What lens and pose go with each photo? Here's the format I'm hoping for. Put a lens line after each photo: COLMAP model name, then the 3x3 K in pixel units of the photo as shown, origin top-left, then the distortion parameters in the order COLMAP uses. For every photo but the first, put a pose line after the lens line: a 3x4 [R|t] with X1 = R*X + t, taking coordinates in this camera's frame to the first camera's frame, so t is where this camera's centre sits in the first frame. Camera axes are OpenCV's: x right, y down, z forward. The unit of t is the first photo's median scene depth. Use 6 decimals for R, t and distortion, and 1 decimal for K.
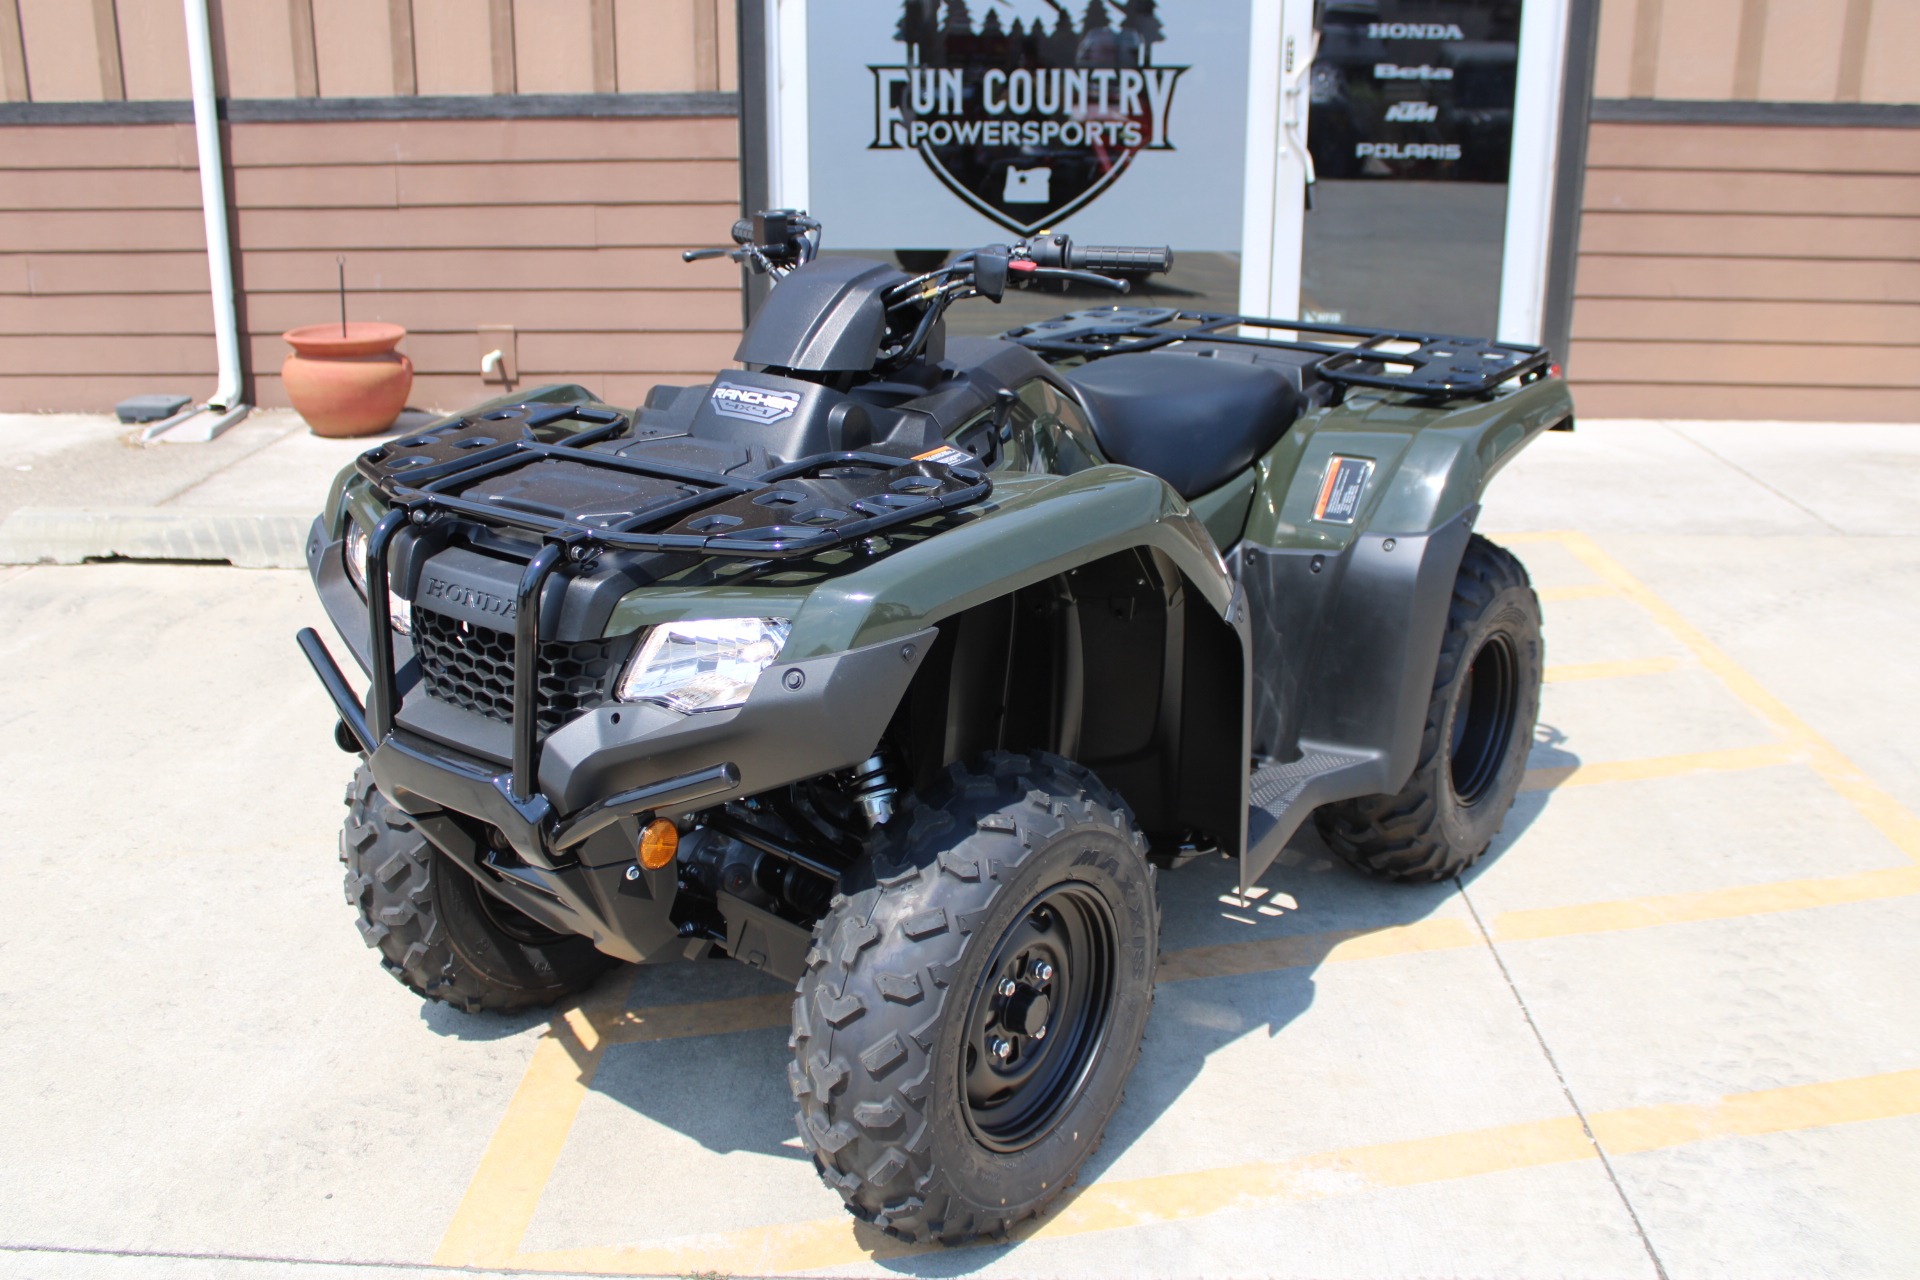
lens RADIAL K [[1768.2, 0, 960.0], [0, 1768.2, 640.0], [0, 0, 1]] dist [-0.142108, 0.136168]
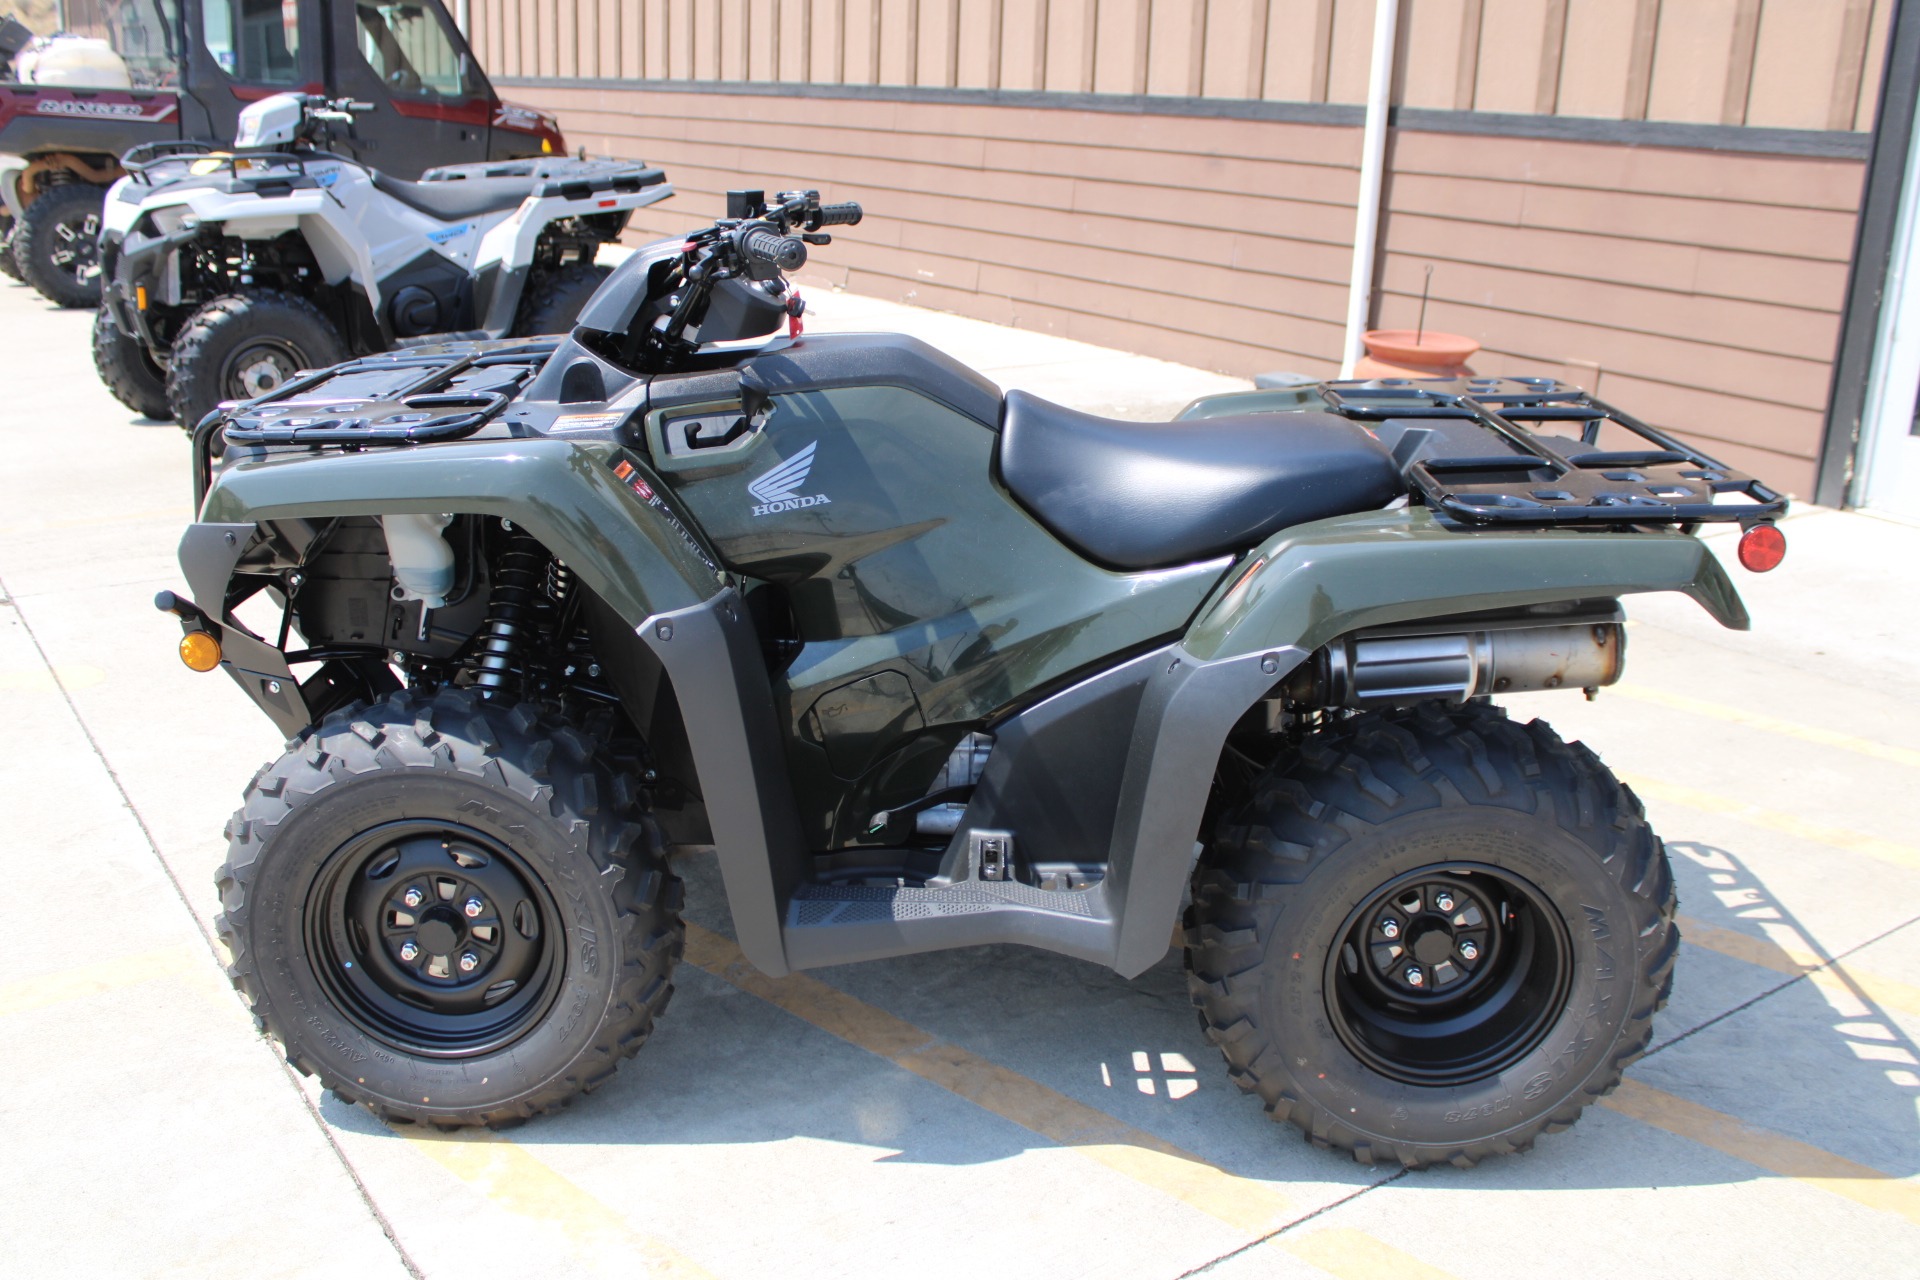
lens RADIAL K [[1780.2, 0, 960.0], [0, 1780.2, 640.0], [0, 0, 1]] dist [-0.151764, 0.159282]
pose [[0.599663, 0.257644, -0.757644, 0.298387], [-0.272428, 0.955931, 0.109451, -0.048084], [0.752454, 0.140769, 0.643426, 0.159922]]
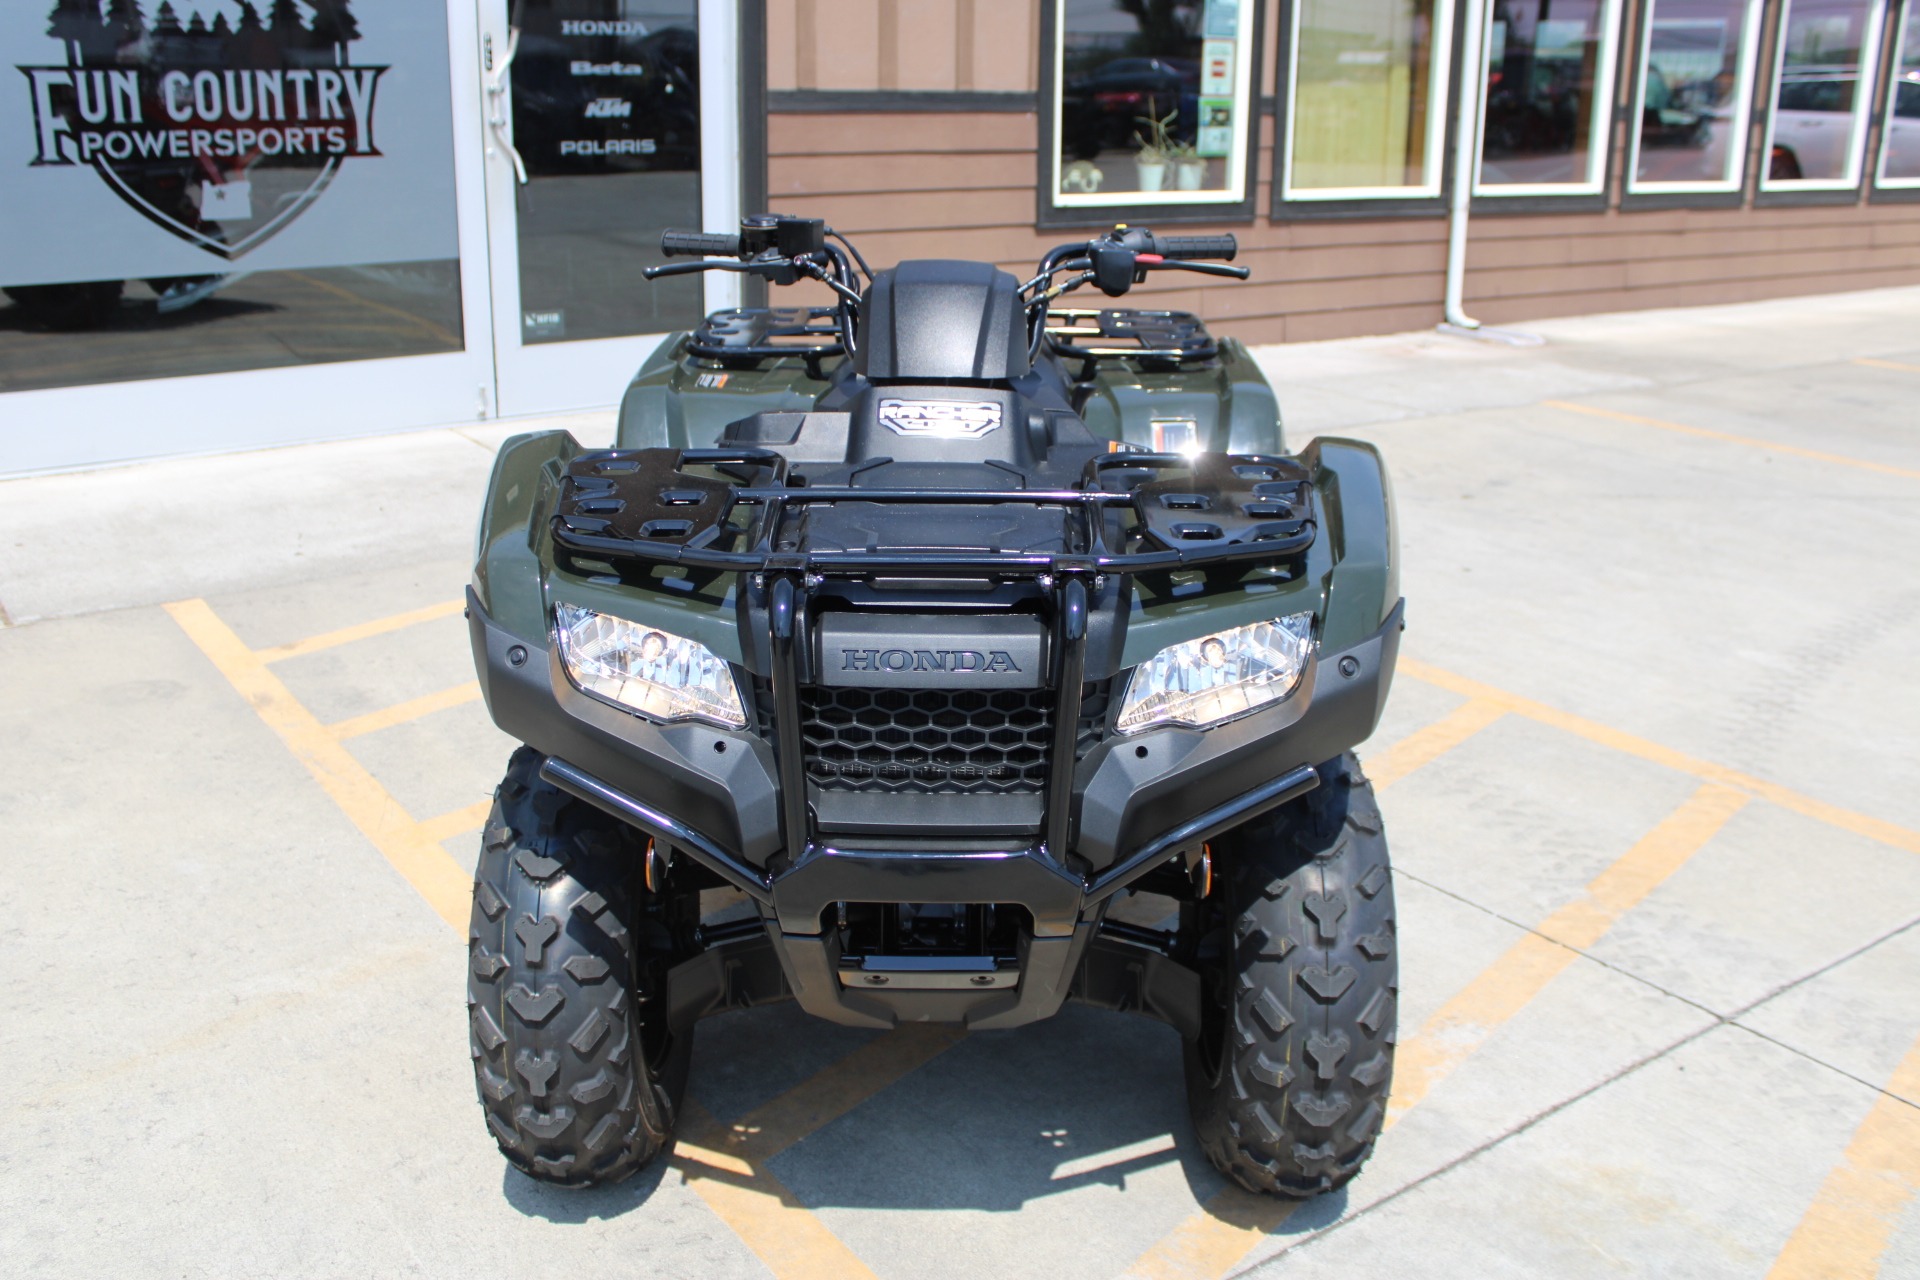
lens RADIAL K [[1768.2, 0, 960.0], [0, 1768.2, 640.0], [0, 0, 1]] dist [-0.142108, 0.136168]
pose [[0.796830, -0.175582, 0.578128, -0.216353], [0.175080, 0.982891, 0.057199, -0.022792], [-0.578280, 0.055641, 0.813938, 0.076743]]
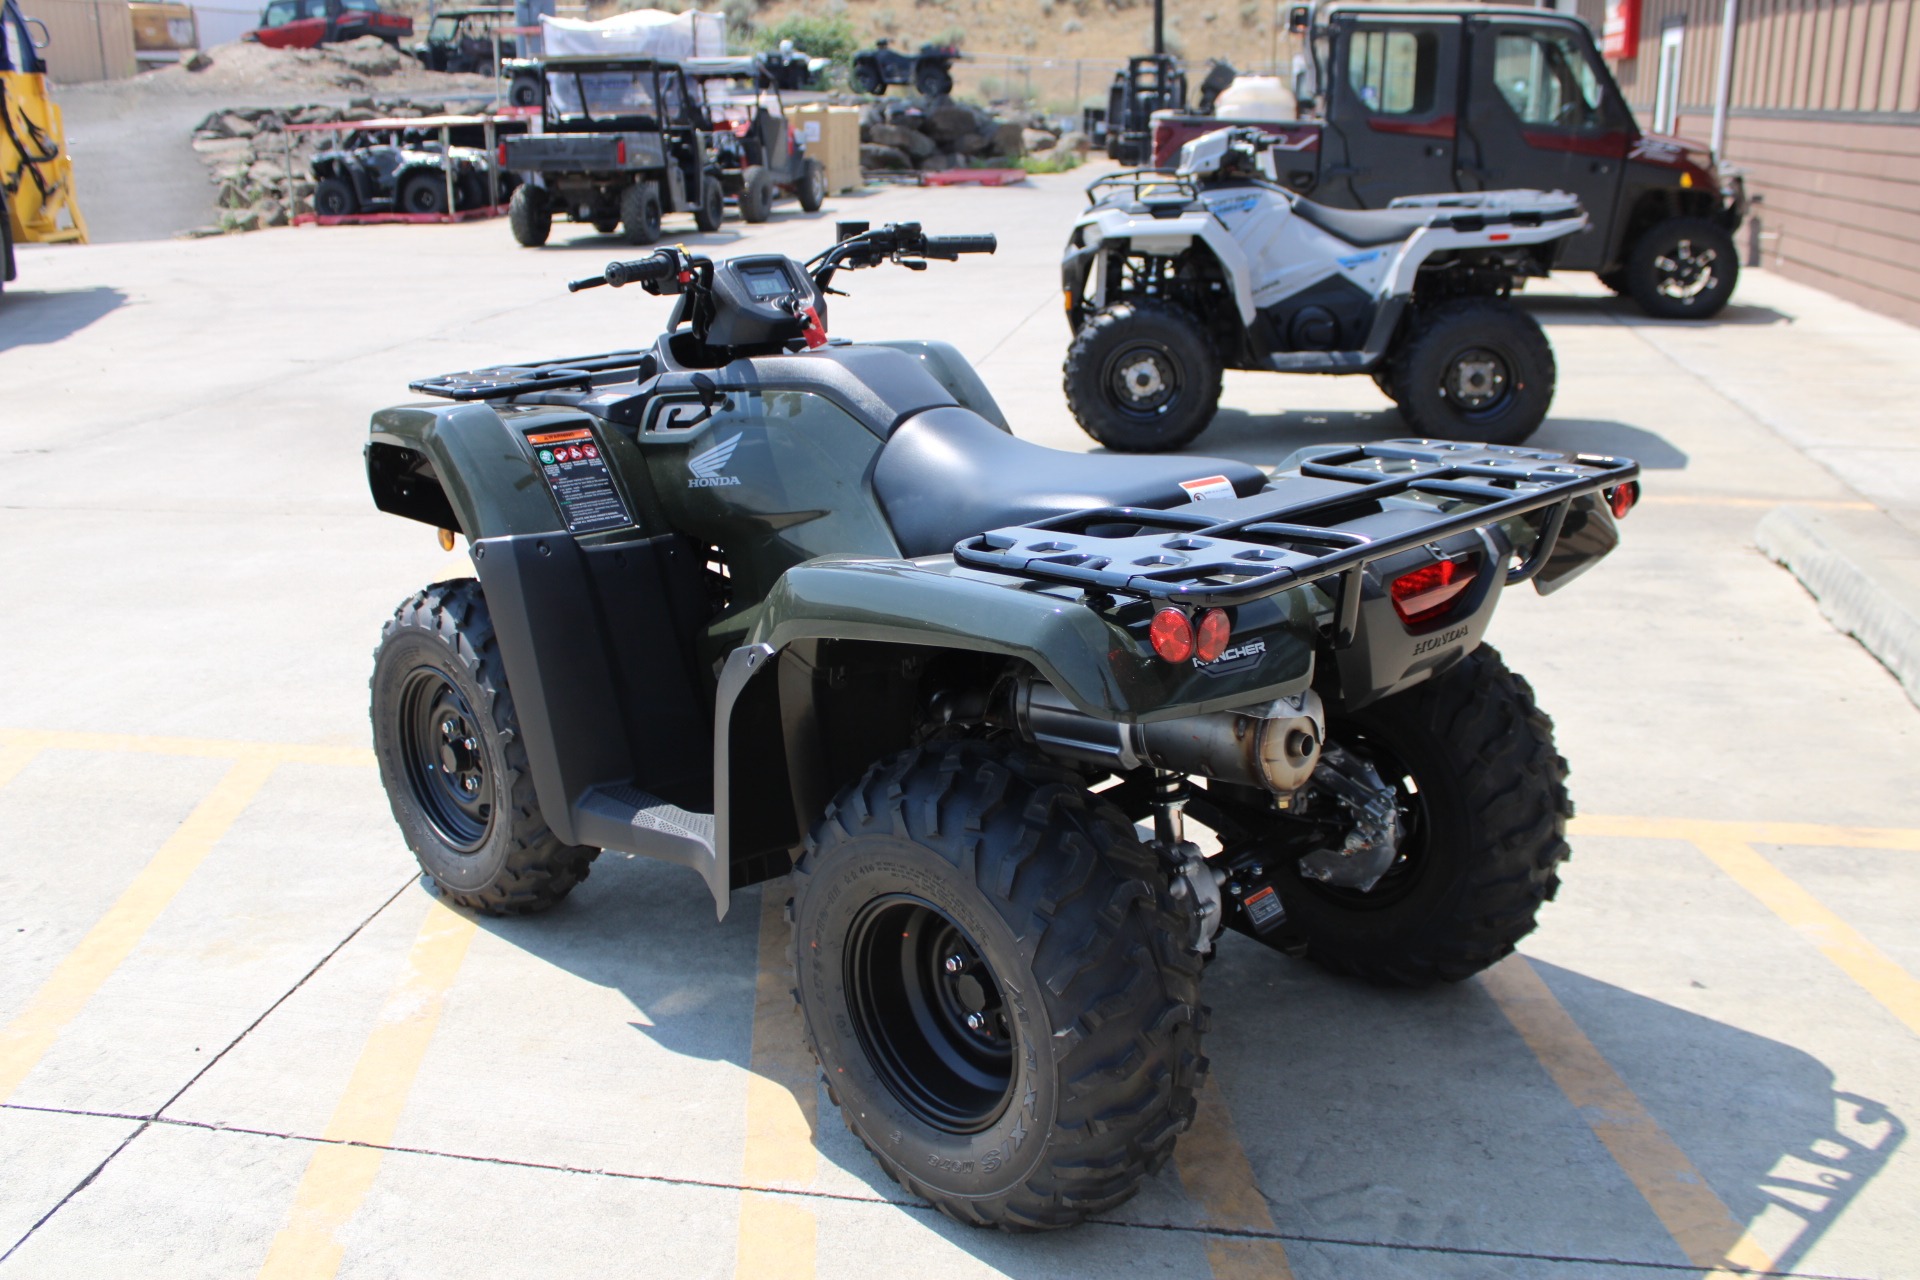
lens RADIAL K [[1780.2, 0, 960.0], [0, 1780.2, 640.0], [0, 0, 1]] dist [-0.151764, 0.159282]
pose [[-0.139101, 0.292627, -0.946055, 0.404689], [-0.293536, 0.900224, 0.321611, -0.141862], [0.945773, 0.322438, -0.039325, 0.430817]]
